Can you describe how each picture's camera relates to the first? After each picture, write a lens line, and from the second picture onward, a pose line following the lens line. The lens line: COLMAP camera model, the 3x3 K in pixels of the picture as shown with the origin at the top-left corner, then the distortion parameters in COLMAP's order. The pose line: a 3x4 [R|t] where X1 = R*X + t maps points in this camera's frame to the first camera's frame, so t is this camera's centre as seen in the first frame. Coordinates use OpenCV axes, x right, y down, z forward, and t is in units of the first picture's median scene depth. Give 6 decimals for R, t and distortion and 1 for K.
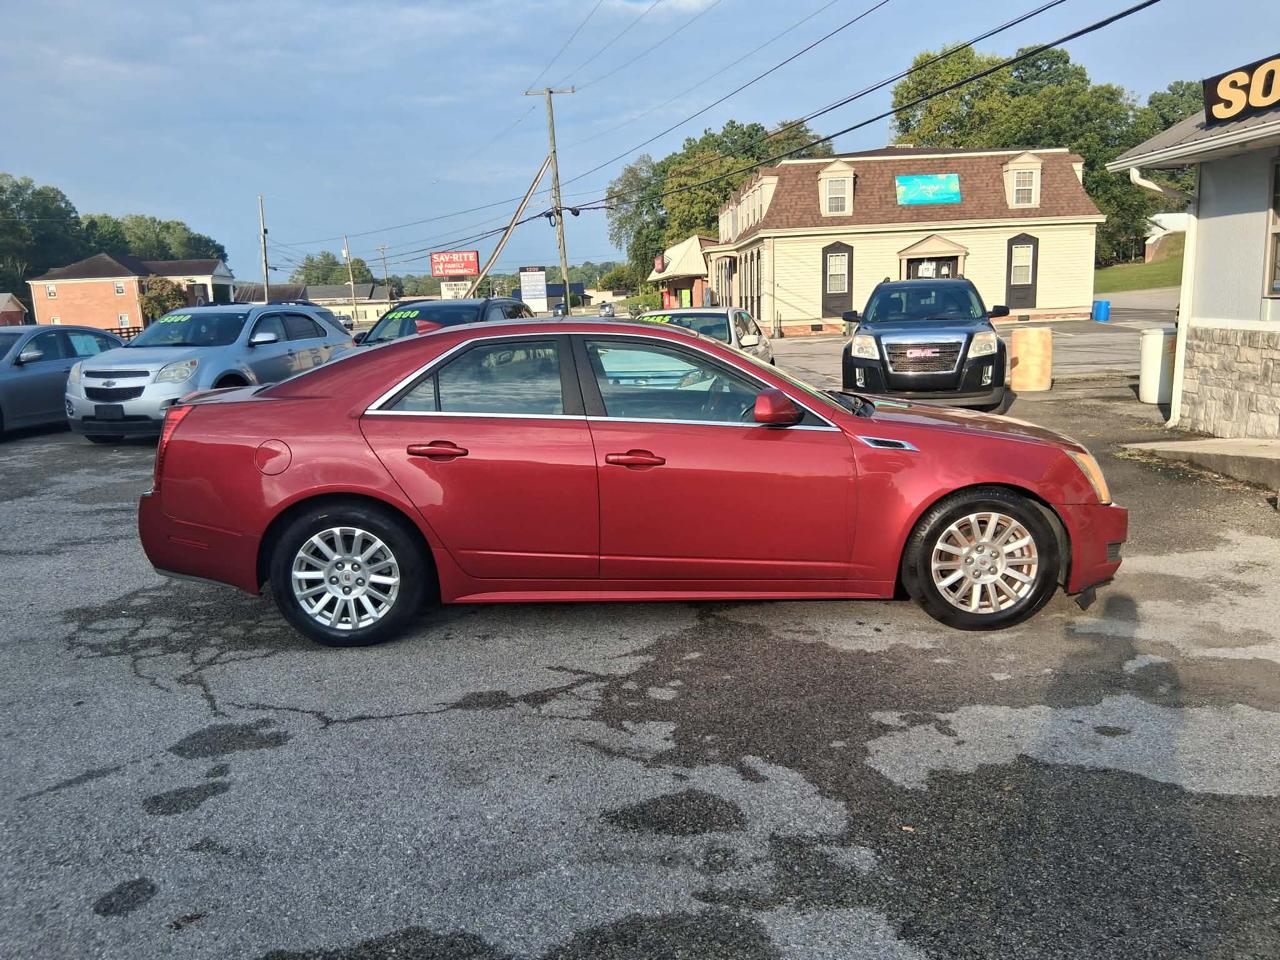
lens RADIAL K [[963.0, 0, 641.1], [0, 963.0, 490.5], [0, 0, 1]] dist [0.059424, -0.104593]
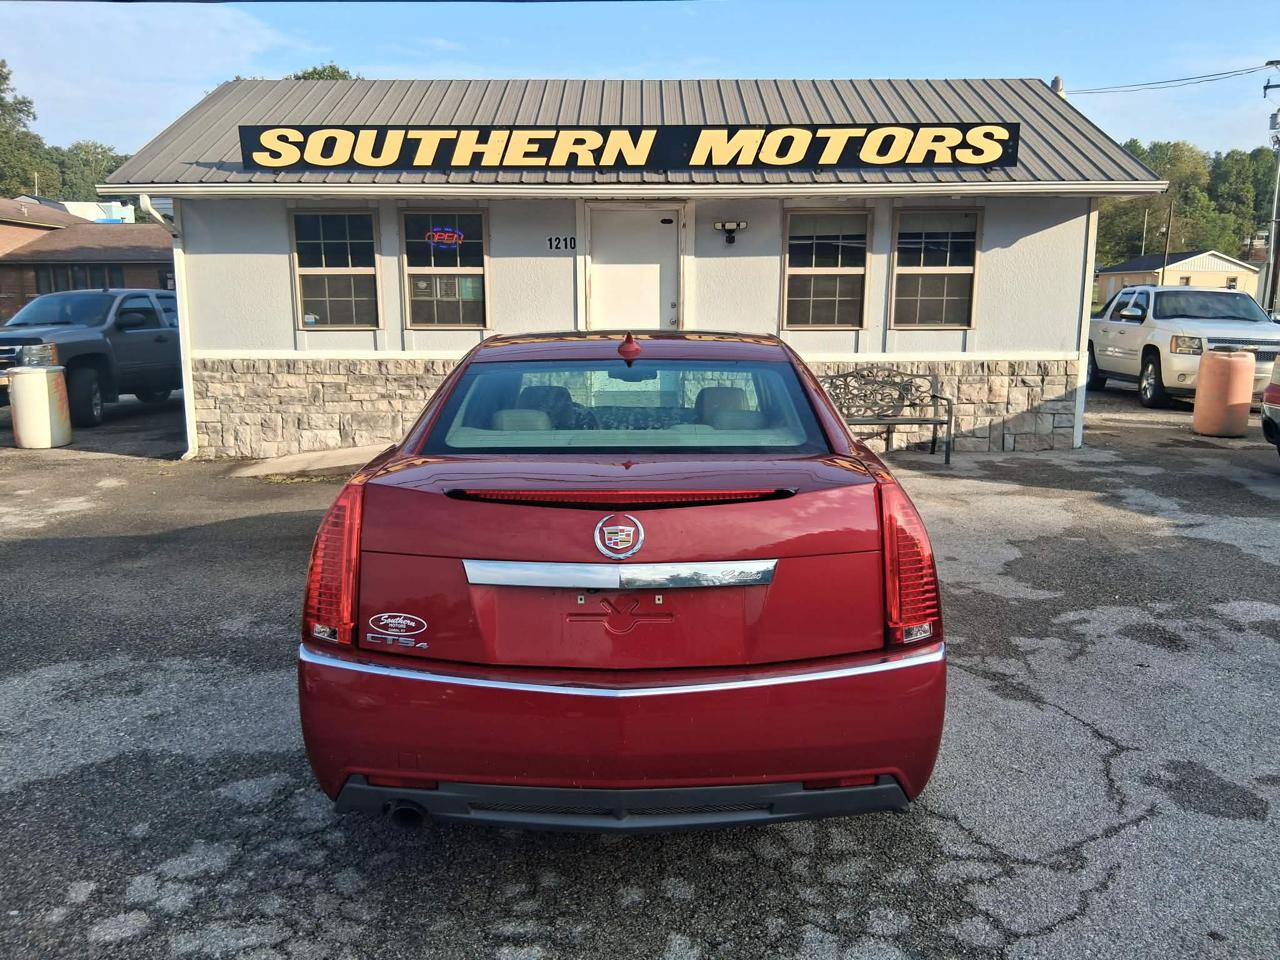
lens RADIAL K [[963.0, 0, 640.2], [0, 963.0, 498.9], [0, 0, 1]] dist [0.059424, -0.104593]
pose [[0.042601, -0.153760, 0.987189, -0.953236], [0.194337, 0.970489, 0.142773, -0.169039], [-0.980009, 0.185765, 0.071225, 1.043374]]
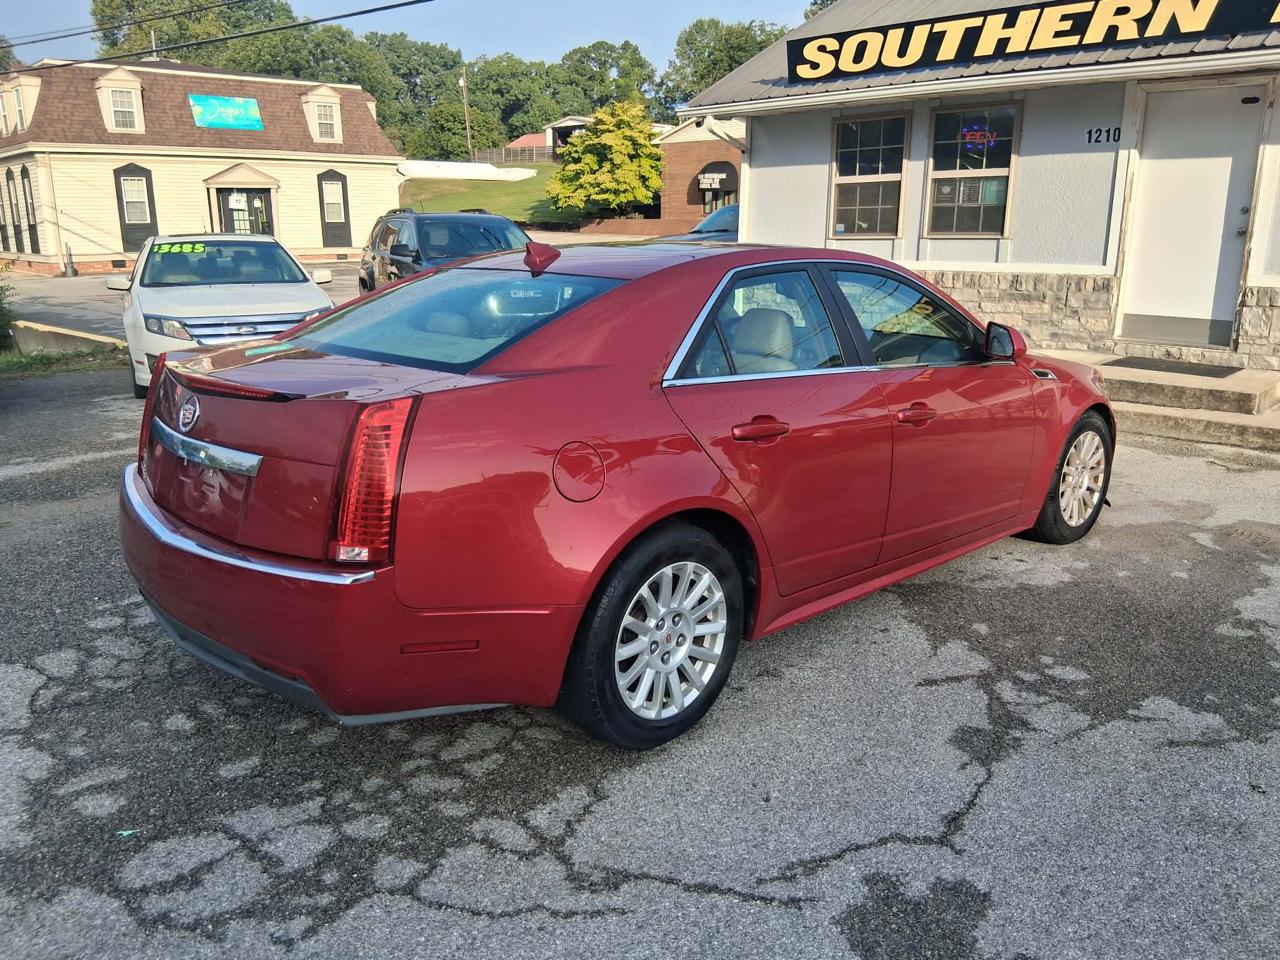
lens RADIAL K [[963.0, 0, 639.0], [0, 963.0, 491.1], [0, 0, 1]] dist [0.059424, -0.104593]
pose [[0.735988, -0.149570, 0.660266, -0.686937], [0.108959, 0.988745, 0.102524, -0.072624], [-0.668169, -0.003515, 0.744001, 0.496794]]
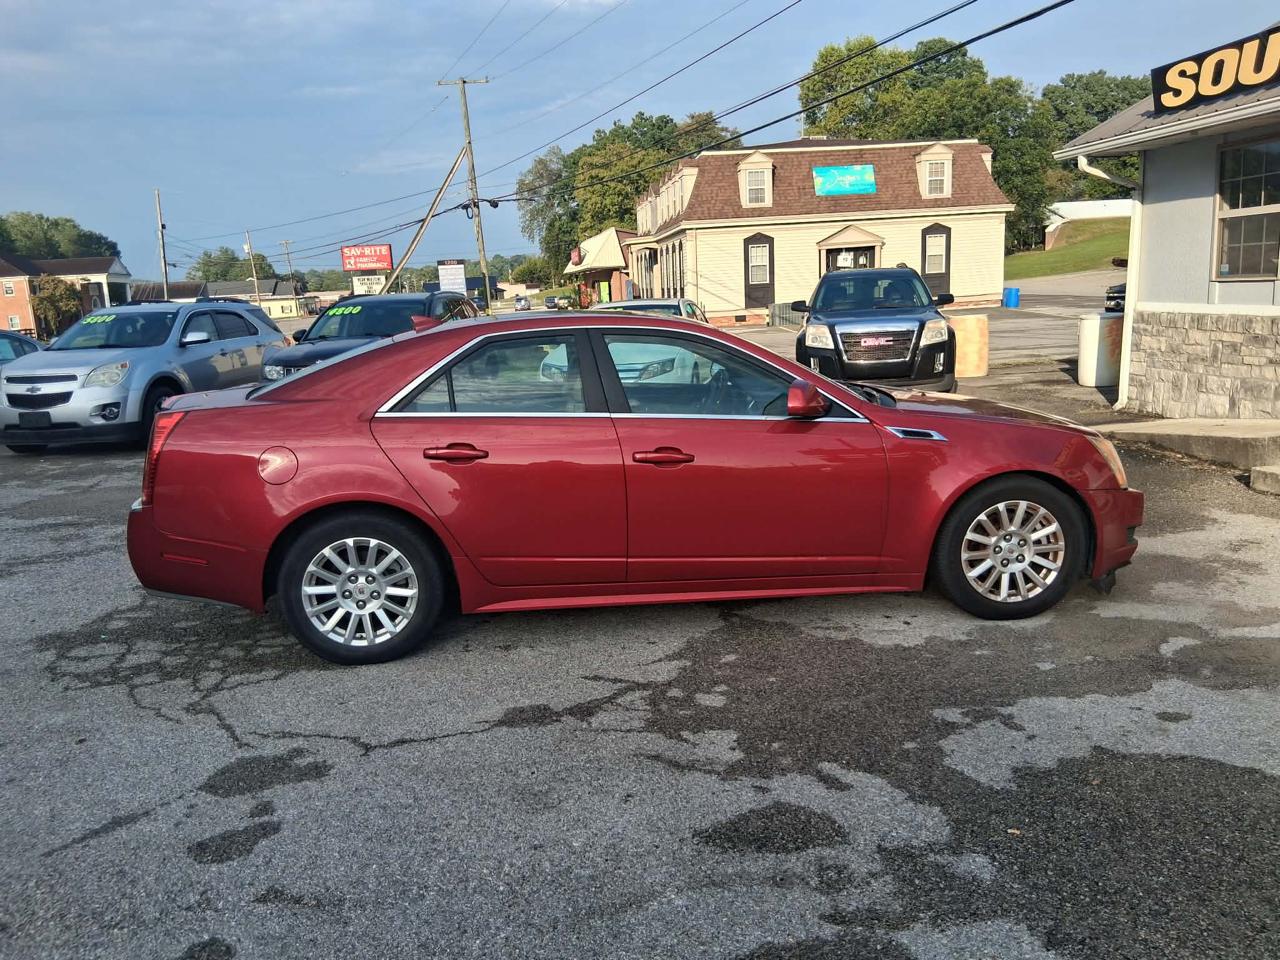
lens RADIAL K [[963.0, 0, 639.1], [0, 963.0, 489.4], [0, 0, 1]] dist [0.059424, -0.104593]
pose [[0.996190, -0.030263, 0.081787, -0.101702], [0.029737, 0.999529, 0.007645, -0.007456], [-0.081980, -0.005184, 0.996620, 0.038548]]
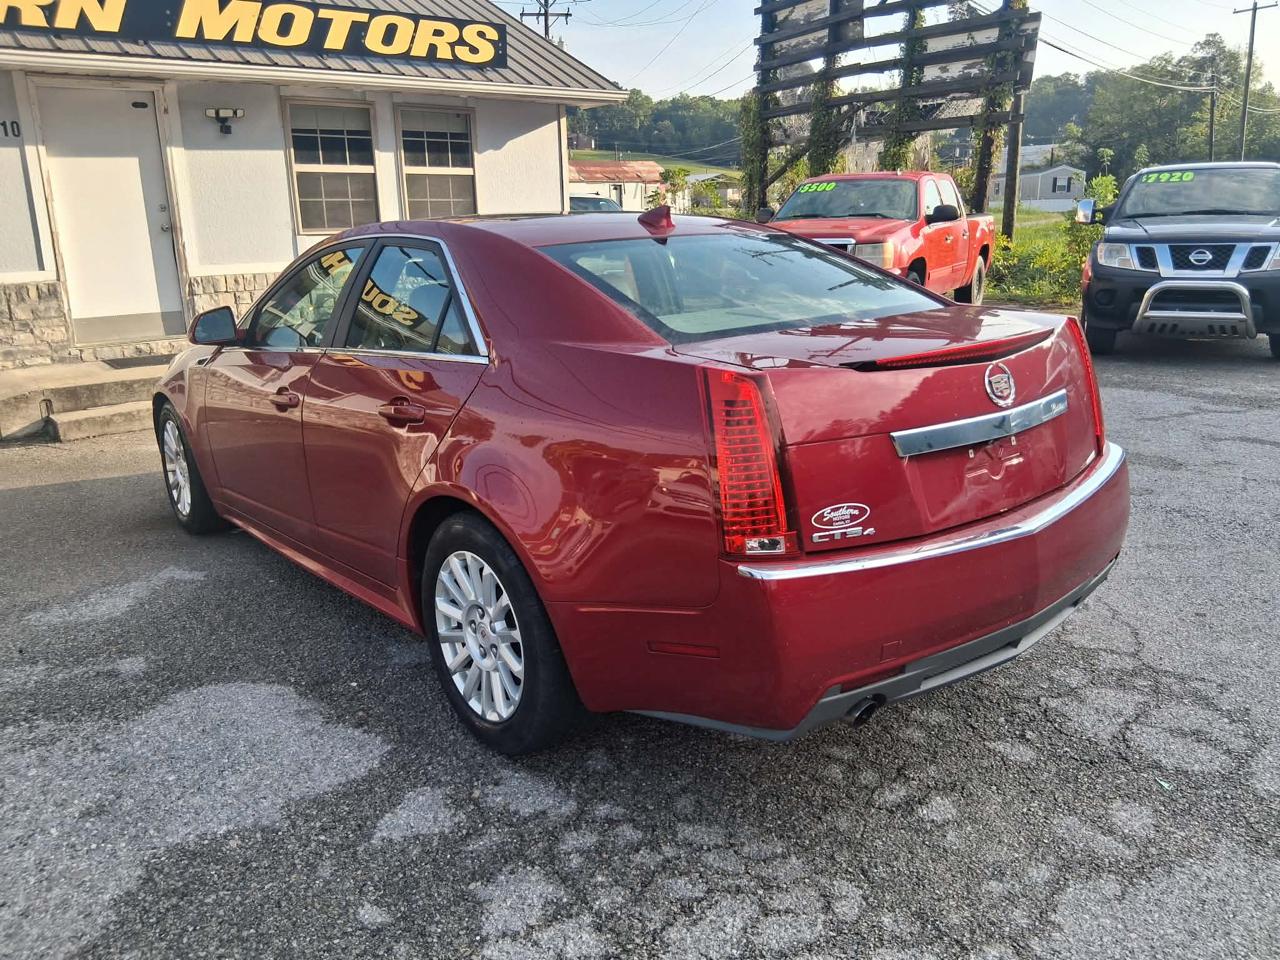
lens RADIAL K [[963.0, 0, 644.2], [0, 963.0, 494.1], [0, 0, 1]] dist [0.059424, -0.104593]
pose [[-0.609007, -0.168731, 0.775010, -0.777860], [0.198913, 0.913395, 0.355166, -0.245882], [-0.767818, 0.370458, -0.522701, 1.500255]]
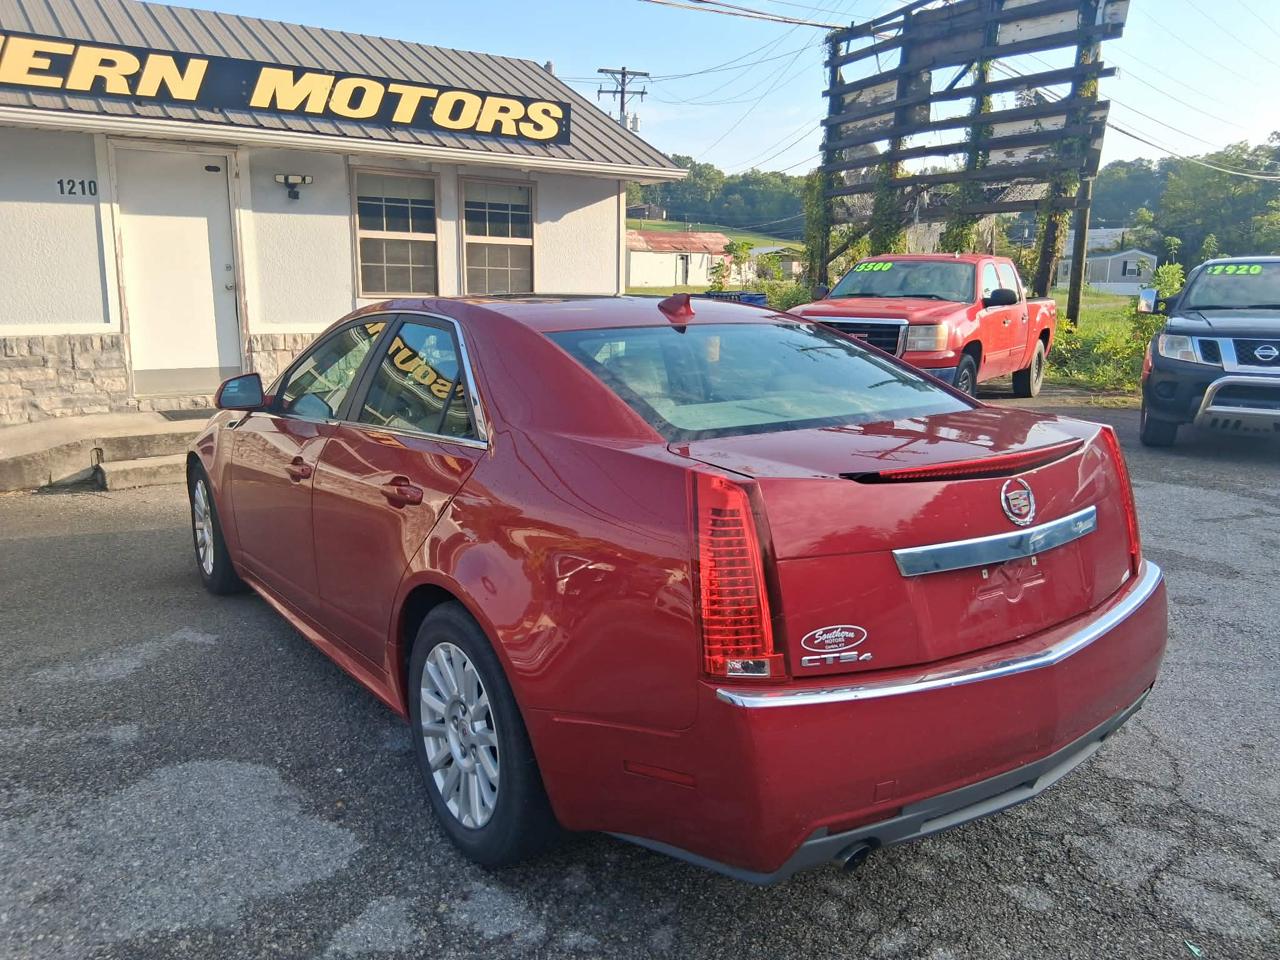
lens RADIAL K [[963.0, 0, 646.2], [0, 963.0, 486.5], [0, 0, 1]] dist [0.059424, -0.104593]
pose [[-0.557247, -0.138922, 0.818643, -0.774220], [0.171784, 0.945288, 0.277346, -0.250134], [-0.812383, 0.295180, -0.502894, 1.456186]]
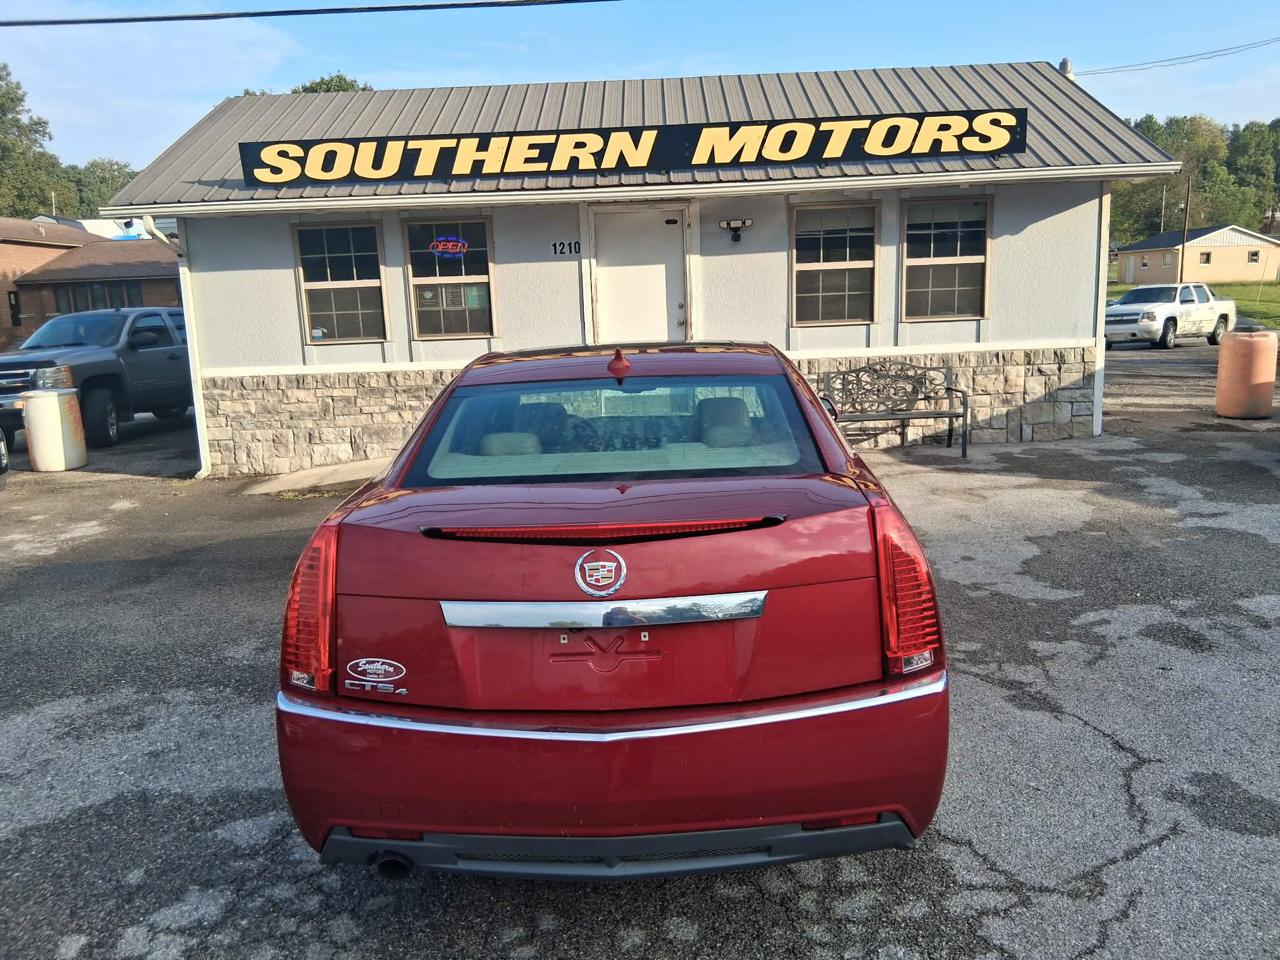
lens RADIAL K [[963.0, 0, 643.4], [0, 963.0, 497.2], [0, 0, 1]] dist [0.059424, -0.104593]
pose [[0.057116, -0.157658, 0.985841, -0.931449], [0.229381, 0.963109, 0.140733, -0.179191], [-0.971659, 0.218095, 0.091173, 1.022264]]
